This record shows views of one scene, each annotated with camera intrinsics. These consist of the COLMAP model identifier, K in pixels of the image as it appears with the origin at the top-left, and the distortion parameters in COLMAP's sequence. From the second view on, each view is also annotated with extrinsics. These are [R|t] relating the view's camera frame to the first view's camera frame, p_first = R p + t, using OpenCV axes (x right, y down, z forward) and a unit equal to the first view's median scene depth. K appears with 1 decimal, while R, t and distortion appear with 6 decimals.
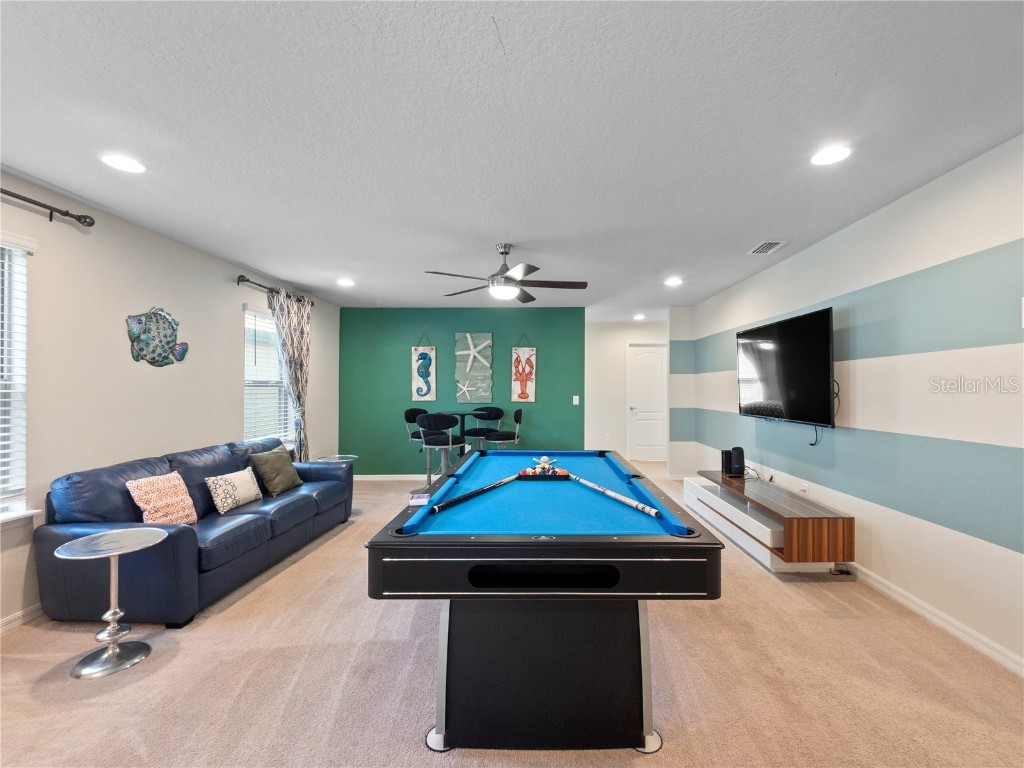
lens RADIAL K [[450.3, 0, 536.6], [0, 450.3, 382.1], [0, 0, 1]] dist [-0.000207, -0.001401]
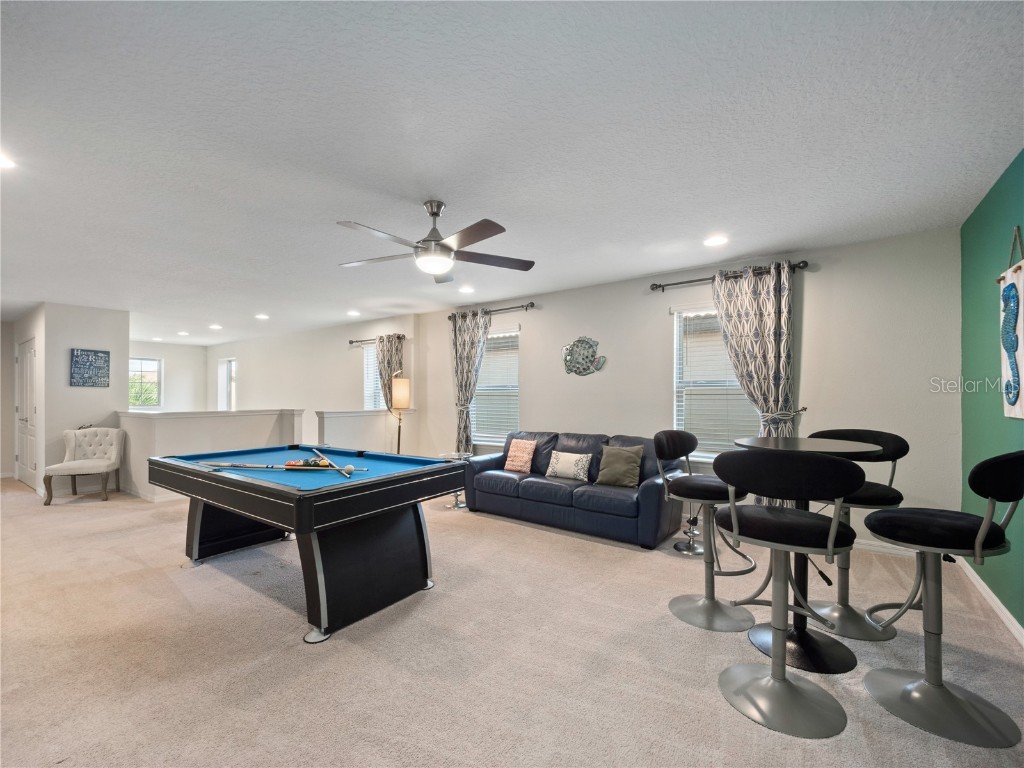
lens RADIAL K [[443.2, 0, 512.5], [0, 443.2, 377.5], [0, 0, 1]] dist [-0.001757, -0.000665]
pose [[-0.576406, -0.029172, -0.816643, 0.413710], [0.013486, 0.998887, -0.045200, 0.030237], [0.817052, -0.037067, -0.575371, 1.344872]]
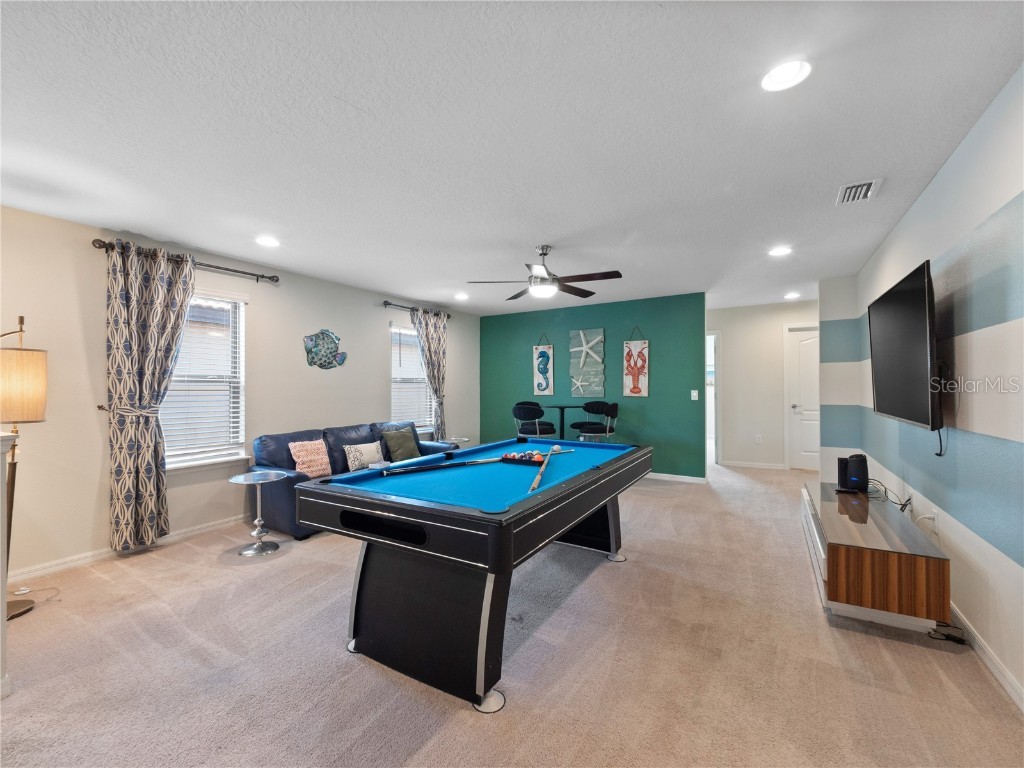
lens RADIAL K [[443.2, 0, 512.5], [0, 443.2, 377.5], [0, 0, 1]] dist [-0.001757, -0.000665]
pose [[0.857227, -0.017521, -0.514641, 0.356029], [0.013828, 0.999844, -0.011007, 0.014580], [0.514754, 0.002319, 0.857335, 0.051933]]
